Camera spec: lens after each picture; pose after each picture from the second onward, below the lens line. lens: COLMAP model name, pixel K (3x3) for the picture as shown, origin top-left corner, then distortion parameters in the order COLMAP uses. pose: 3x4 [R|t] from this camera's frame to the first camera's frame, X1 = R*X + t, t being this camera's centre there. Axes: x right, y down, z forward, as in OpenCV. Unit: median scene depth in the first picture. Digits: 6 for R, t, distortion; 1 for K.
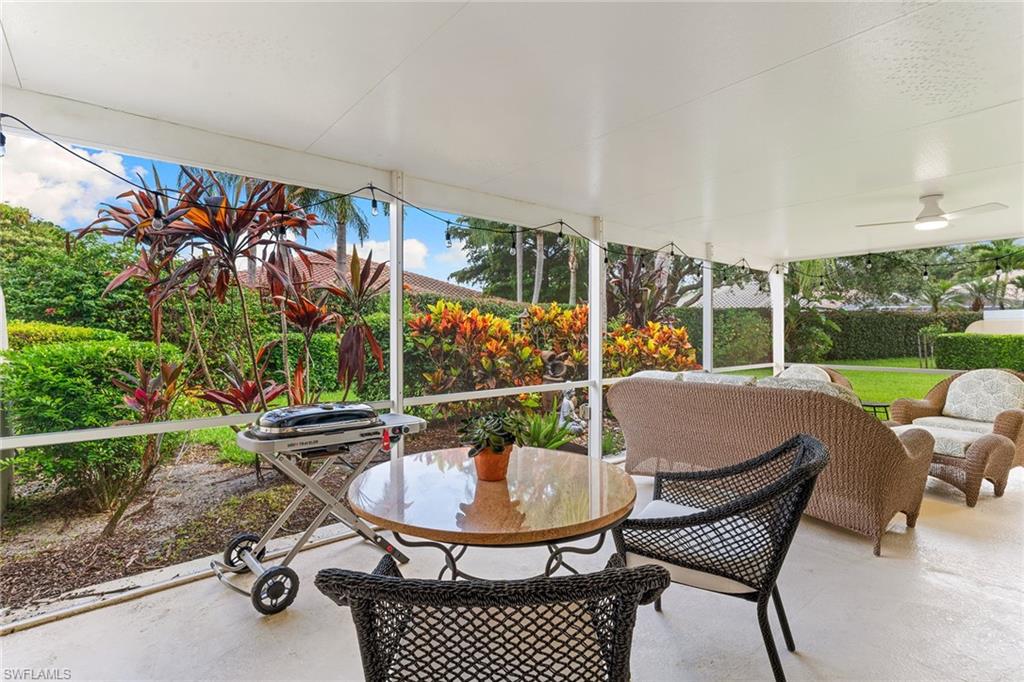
lens RADIAL K [[497.1, 0, 513.3], [0, 497.1, 329.3], [0, 0, 1]] dist [0.001295, -0.000095]
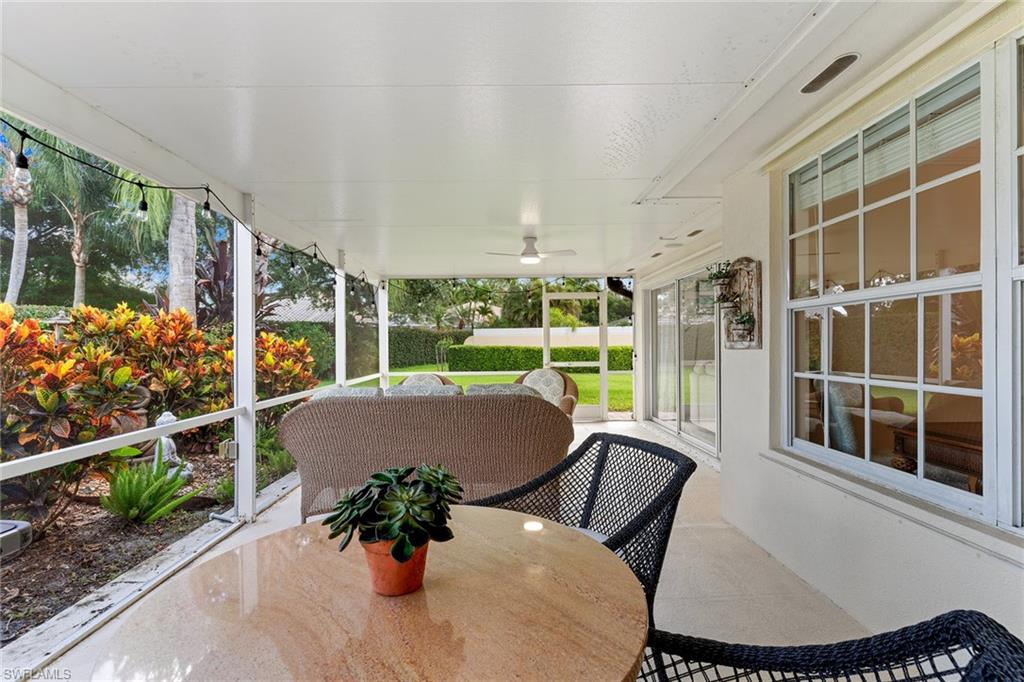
lens RADIAL K [[485.9, 0, 509.3], [0, 485.9, 341.1], [0, 0, 1]] dist [0.000207, 0.000091]
pose [[0.631097, 0.000062, 0.775704, -0.112761], [0.003934, 0.999987, -0.003280, 0.003896], [-0.775694, 0.005122, 0.631088, 0.147444]]
